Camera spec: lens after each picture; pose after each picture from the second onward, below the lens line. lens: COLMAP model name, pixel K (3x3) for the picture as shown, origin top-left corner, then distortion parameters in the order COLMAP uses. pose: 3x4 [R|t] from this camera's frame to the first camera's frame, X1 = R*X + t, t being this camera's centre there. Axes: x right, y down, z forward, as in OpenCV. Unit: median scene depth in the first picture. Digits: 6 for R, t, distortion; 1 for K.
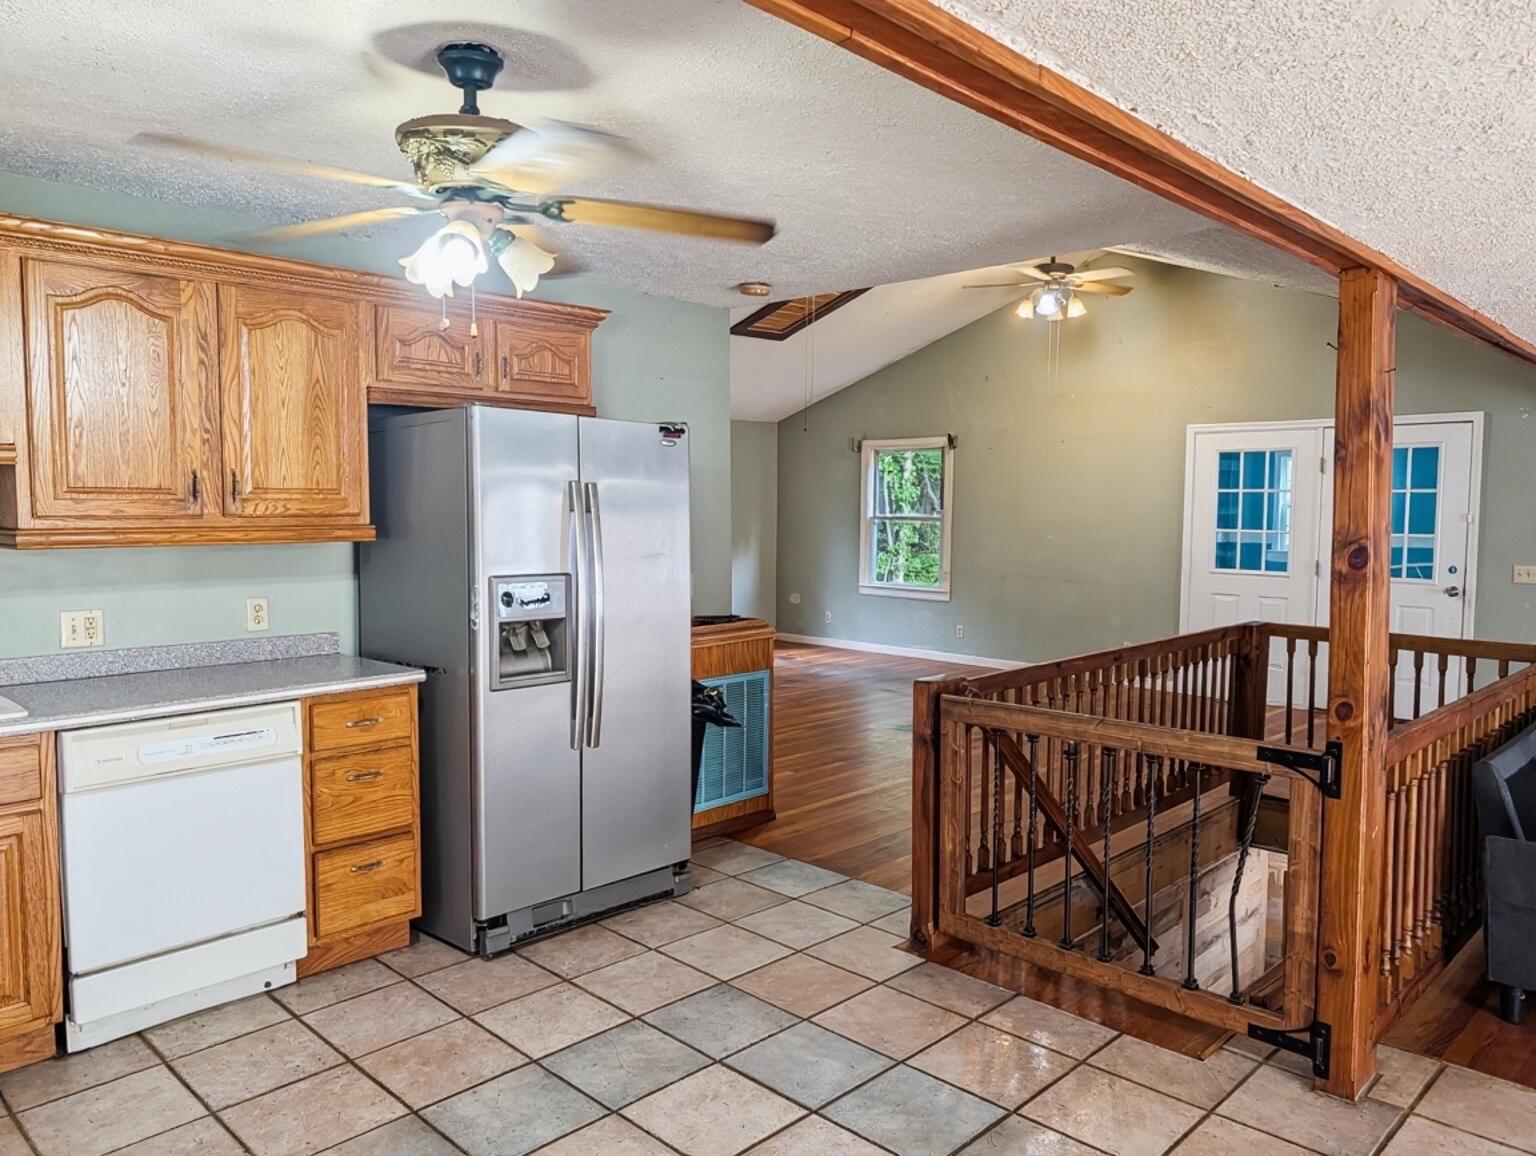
lens RADIAL K [[1100.3, 0, 761.1], [0, 1100.3, 586.0], [0, 0, 1]] dist [0.005425, -0.002895]
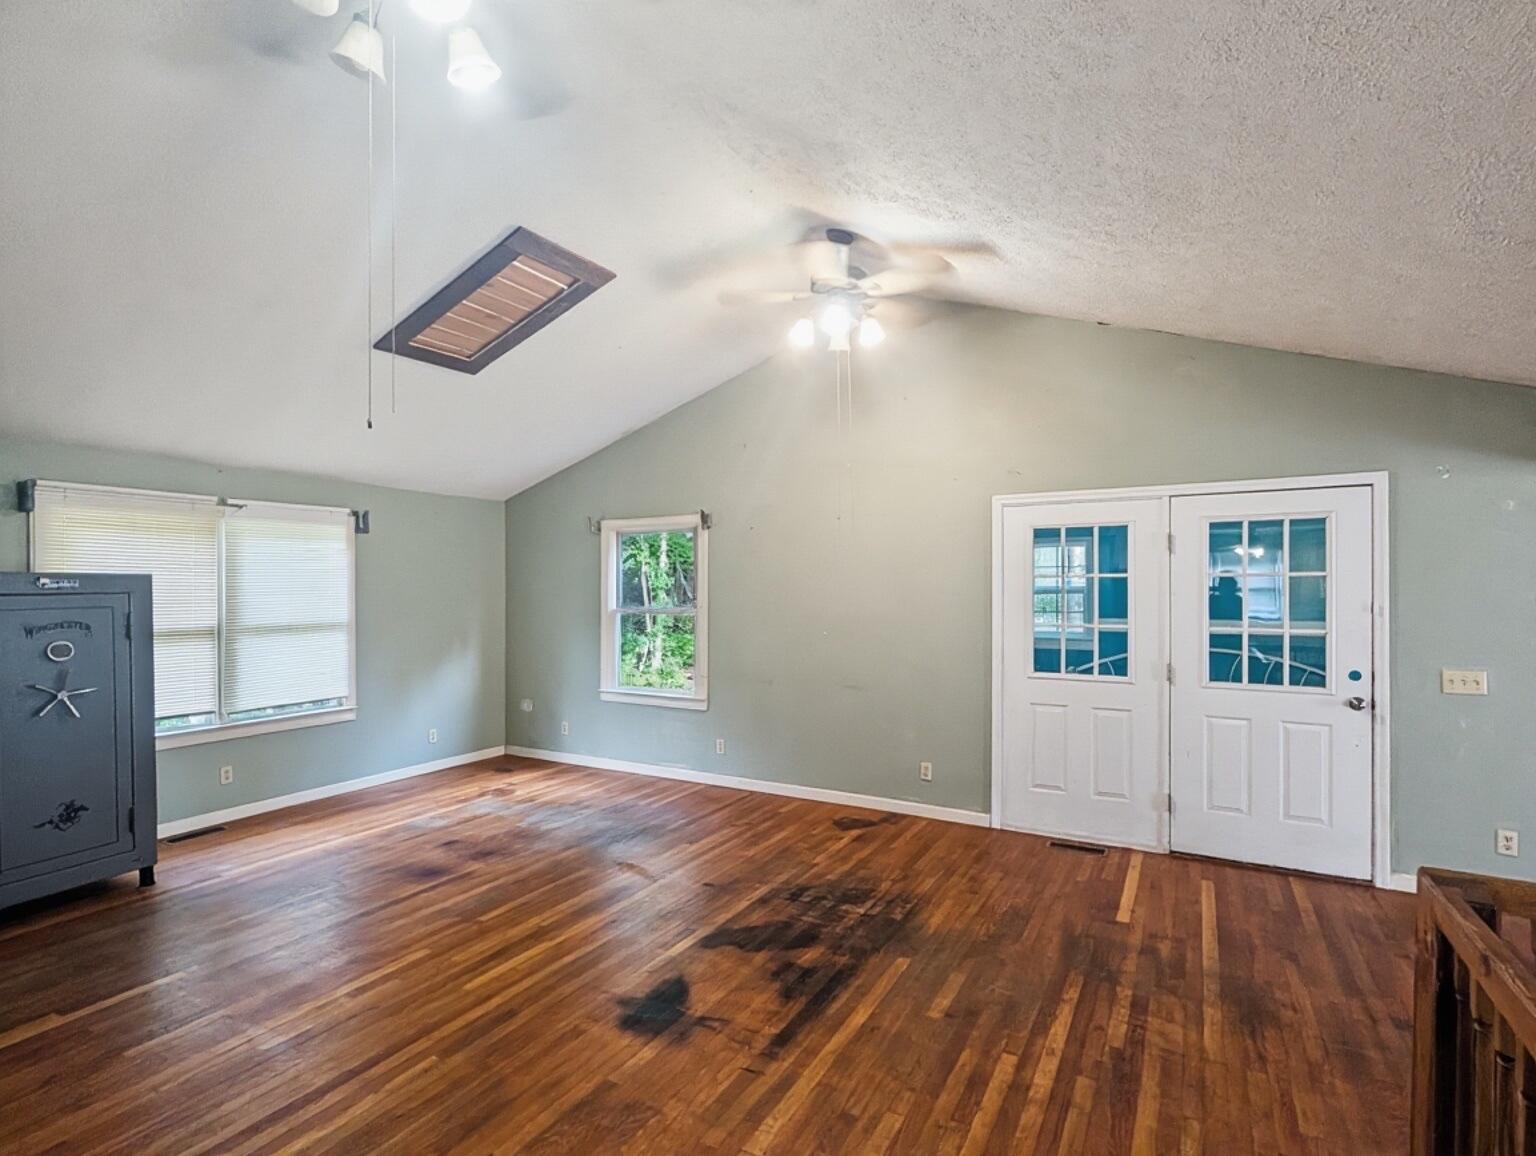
lens RADIAL K [[755.5, 0, 767.8], [0, 755.5, 593.6], [0, 0, 1]] dist [-0.003077, -0.000188]
pose [[0.965652, -0.010184, 0.259639, 0.067799], [0.028262, 0.997420, -0.065989, -0.035260], [-0.258297, 0.071060, 0.963449, 0.429658]]
